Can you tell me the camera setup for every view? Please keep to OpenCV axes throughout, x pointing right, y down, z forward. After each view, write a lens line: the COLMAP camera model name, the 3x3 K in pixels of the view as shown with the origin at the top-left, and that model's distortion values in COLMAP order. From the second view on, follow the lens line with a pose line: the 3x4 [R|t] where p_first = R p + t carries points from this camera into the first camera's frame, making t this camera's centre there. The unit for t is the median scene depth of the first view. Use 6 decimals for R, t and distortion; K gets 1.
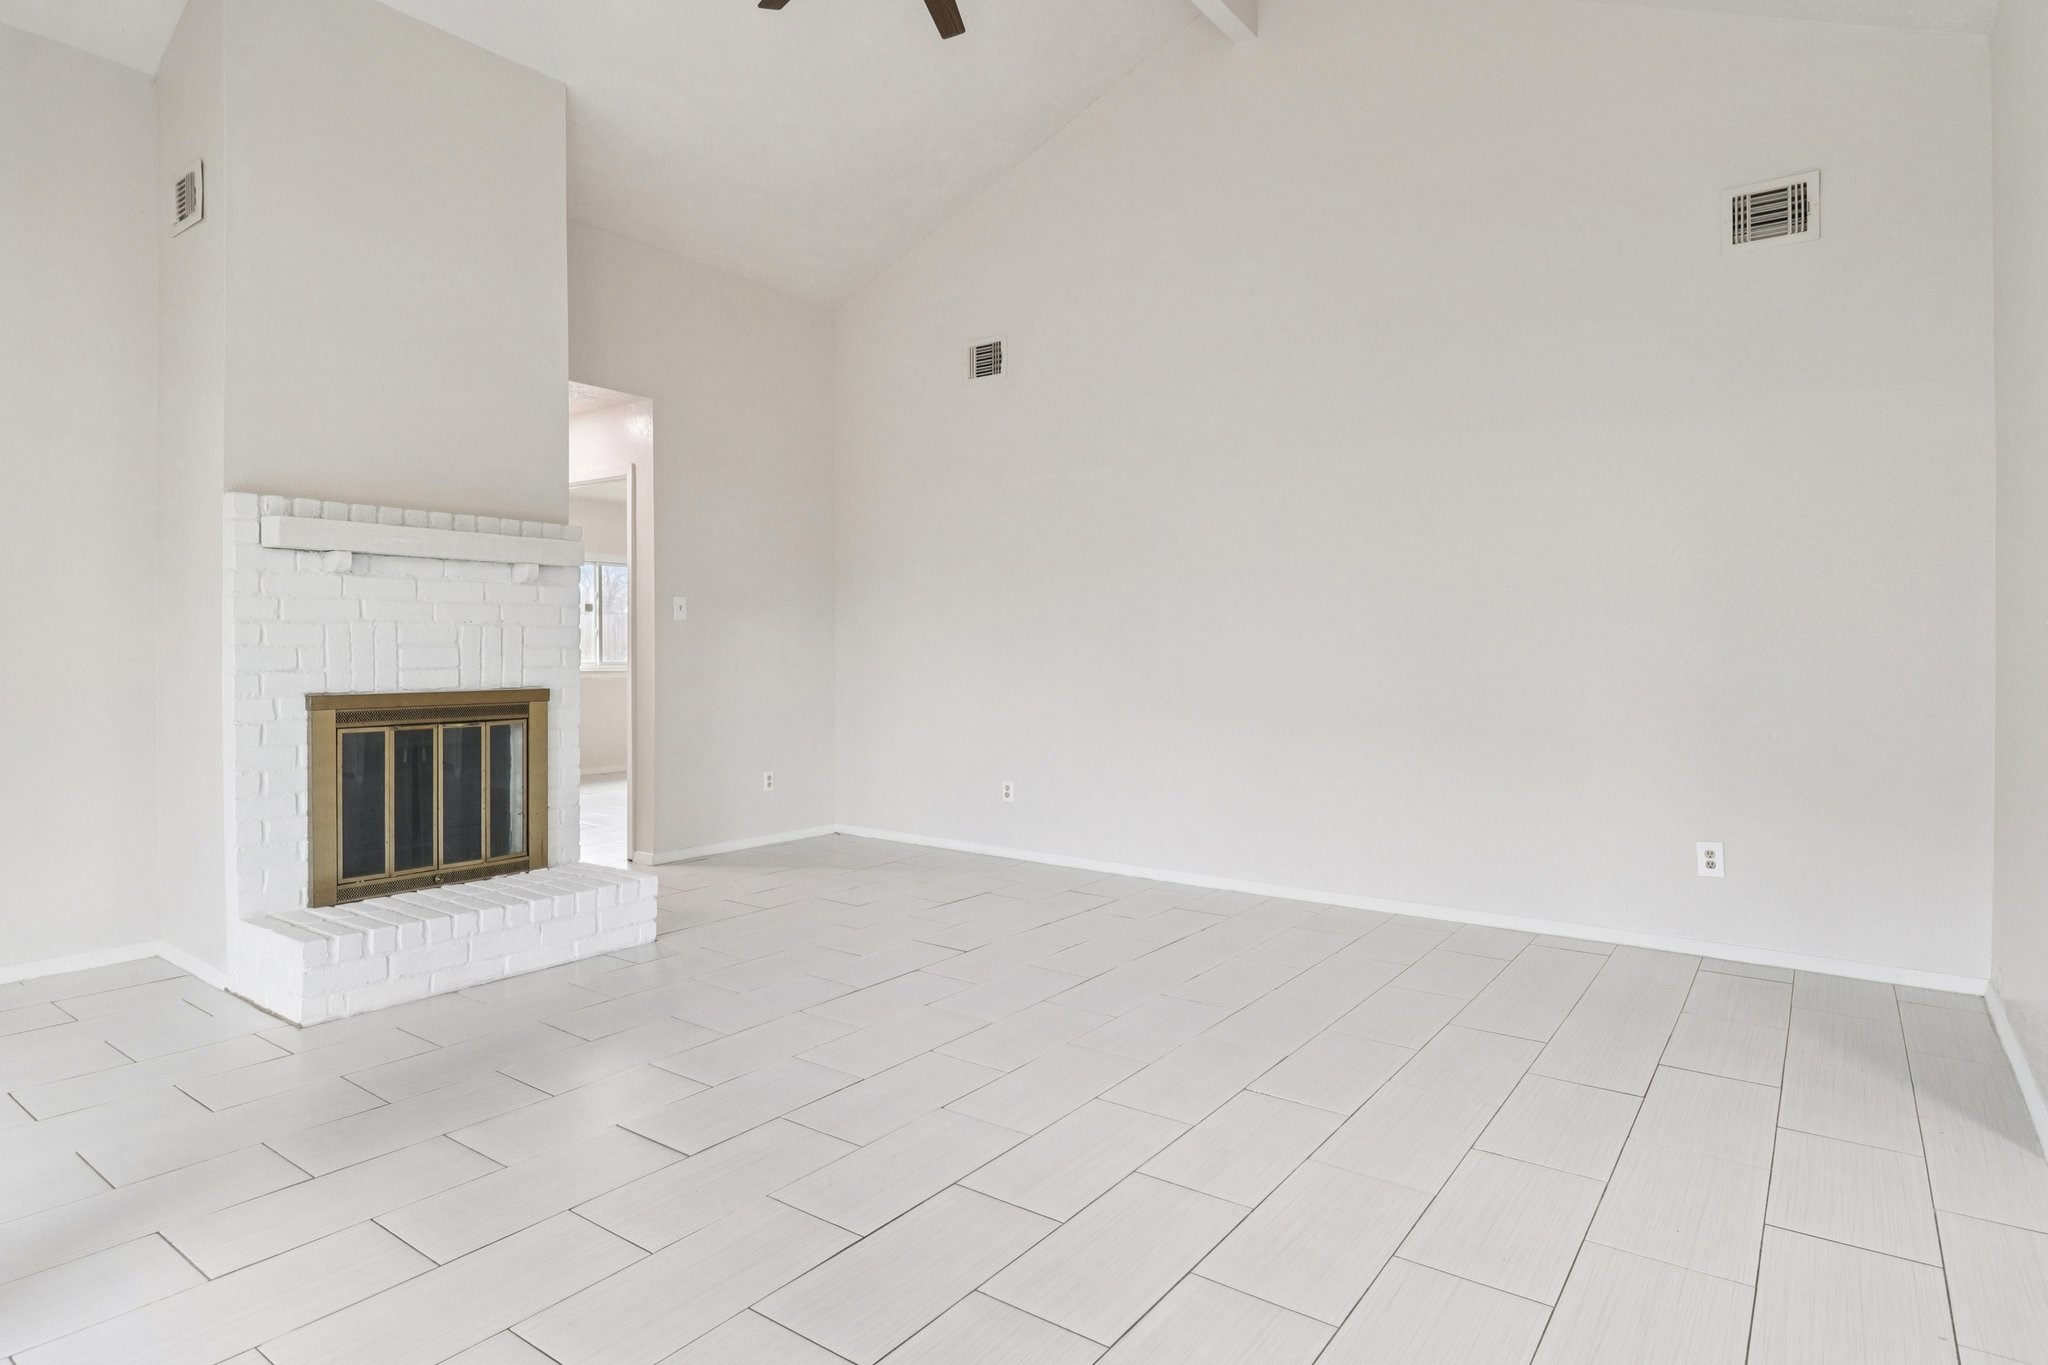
lens RADIAL K [[1121.0, 0, 1030.2], [0, 1121.0, 677.4], [0, 0, 1]] dist [0.001350, -0.001750]
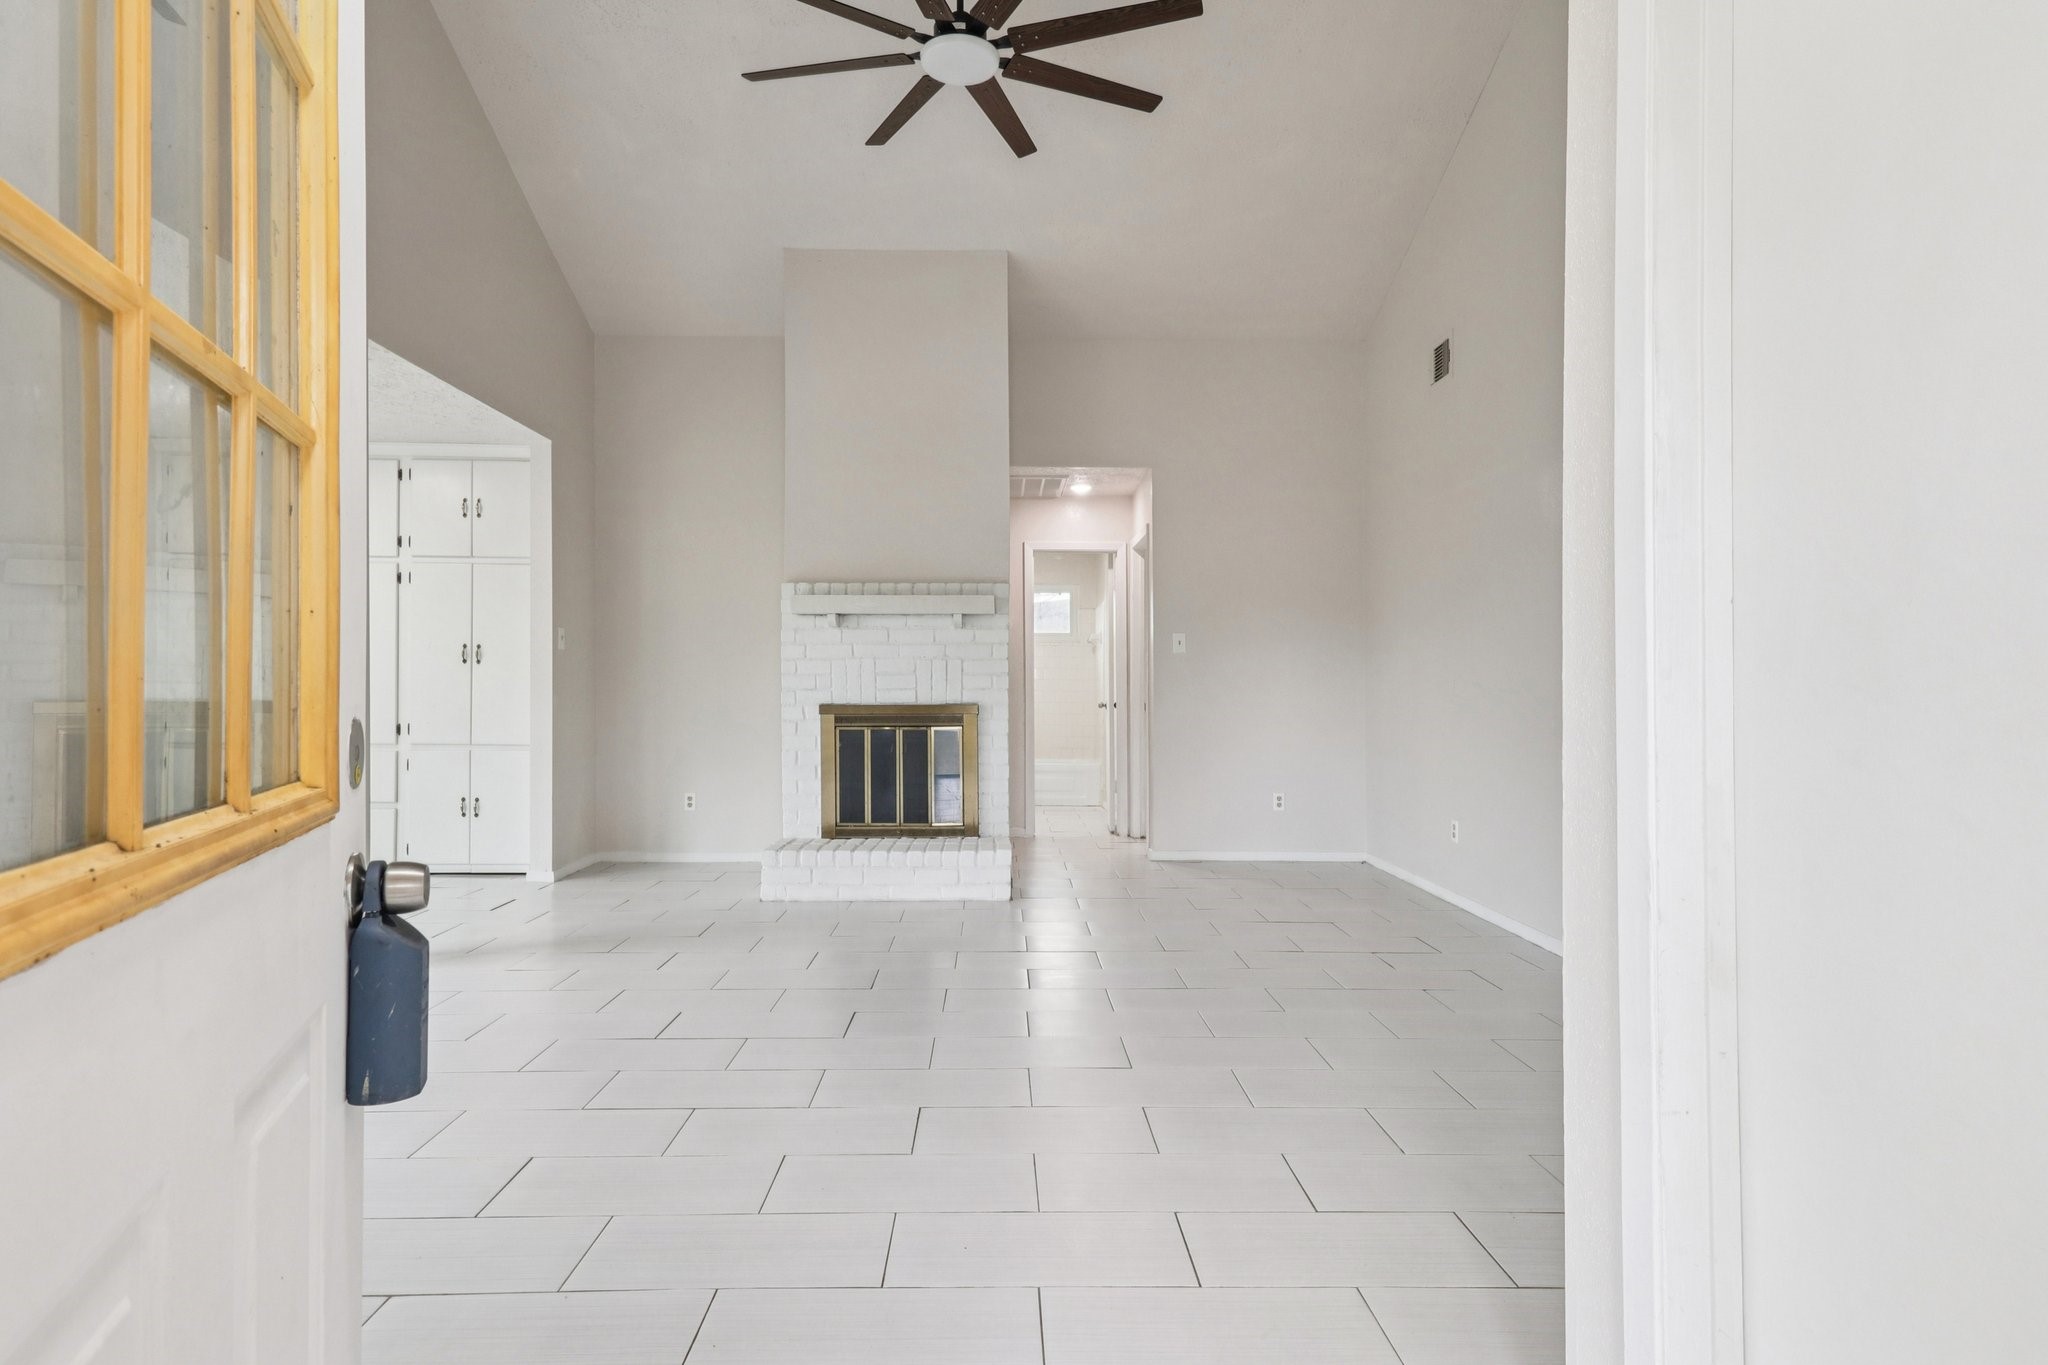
lens RADIAL K [[1121.0, 0, 1023.1], [0, 1121.0, 686.6], [0, 0, 1]] dist [0.001350, -0.001750]
pose [[0.583421, -0.018578, -0.811957, 0.779751], [-0.016397, 0.999265, -0.034646, 0.038251], [0.812004, 0.033527, 0.582688, 0.280715]]
